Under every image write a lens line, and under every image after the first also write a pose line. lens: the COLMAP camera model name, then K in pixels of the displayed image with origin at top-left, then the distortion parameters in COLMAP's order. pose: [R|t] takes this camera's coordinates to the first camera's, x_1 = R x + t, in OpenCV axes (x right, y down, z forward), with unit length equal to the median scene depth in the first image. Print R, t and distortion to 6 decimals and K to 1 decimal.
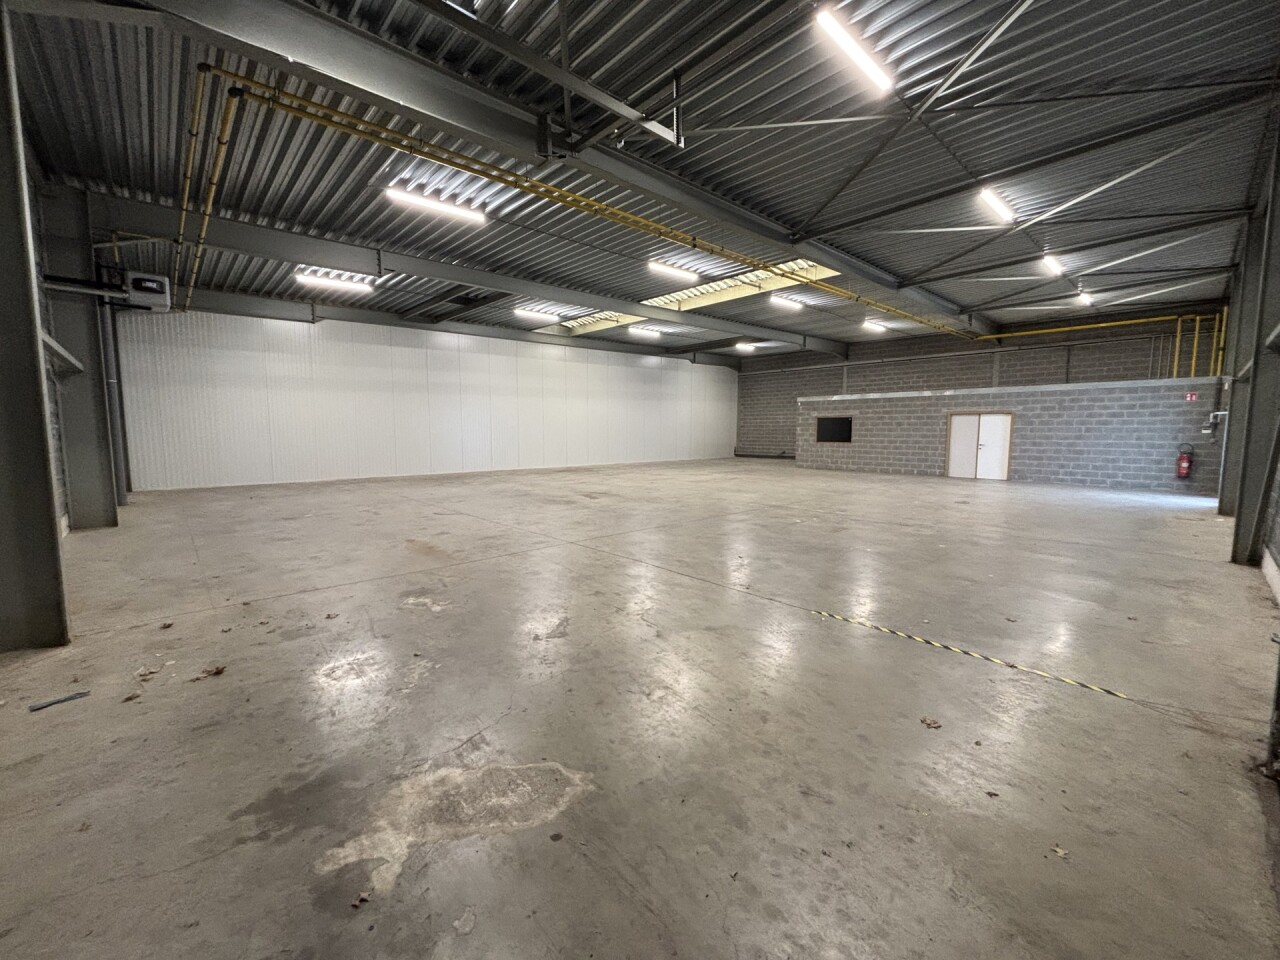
lens RADIAL K [[516.7, 0, 640.0], [0, 516.7, 480.0], [0, 0, 1]] dist [0.000006, -0.000033]
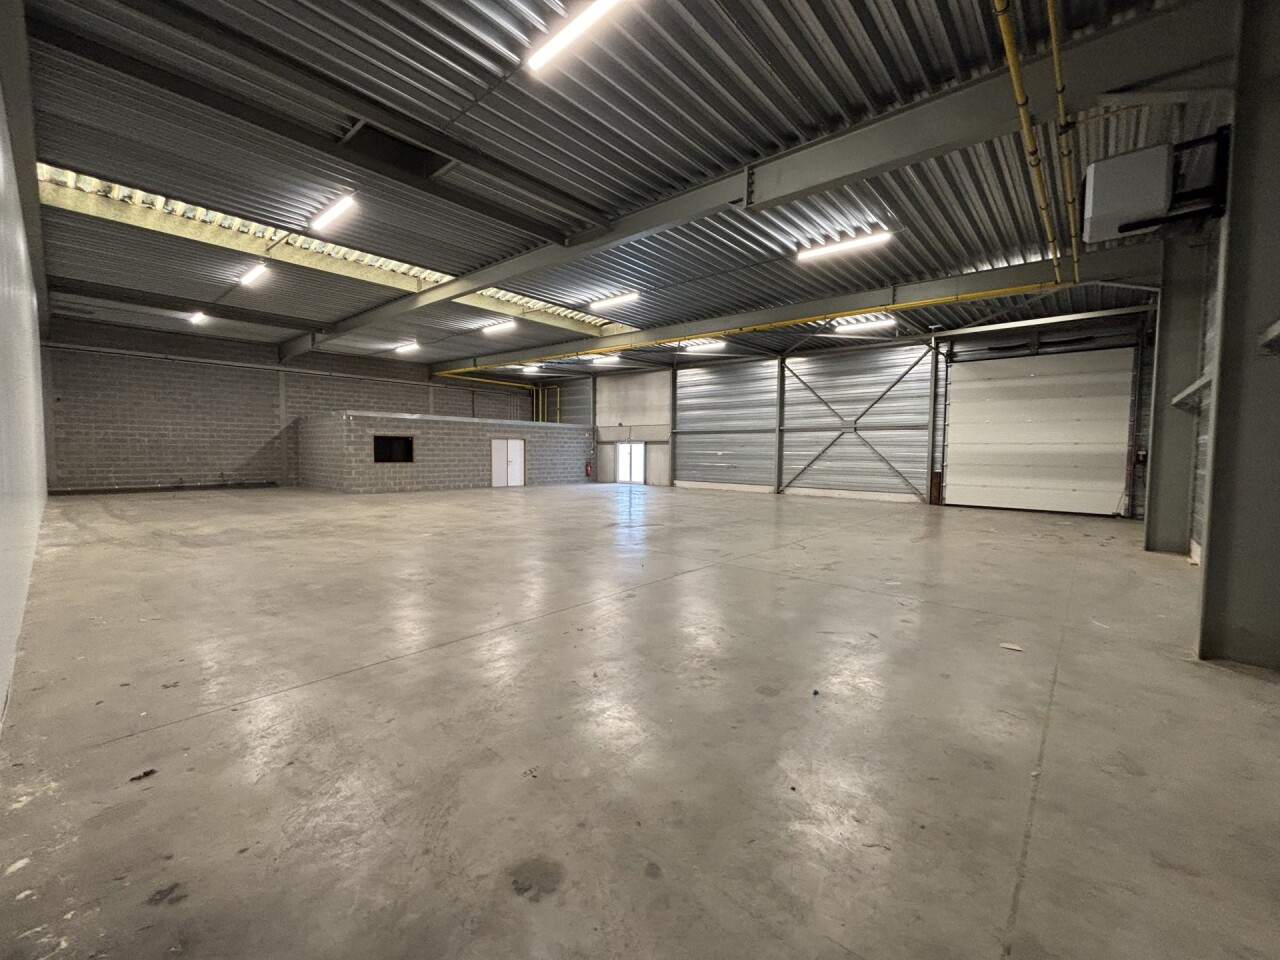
lens RADIAL K [[516.7, 0, 640.0], [0, 516.7, 480.0], [0, 0, 1]] dist [0.000006, -0.000033]
pose [[-0.101207, -0.058387, 0.993151, -0.652731], [0.084683, 0.994148, 0.067075, -0.072445], [-0.991255, 0.090891, -0.095670, 0.706362]]
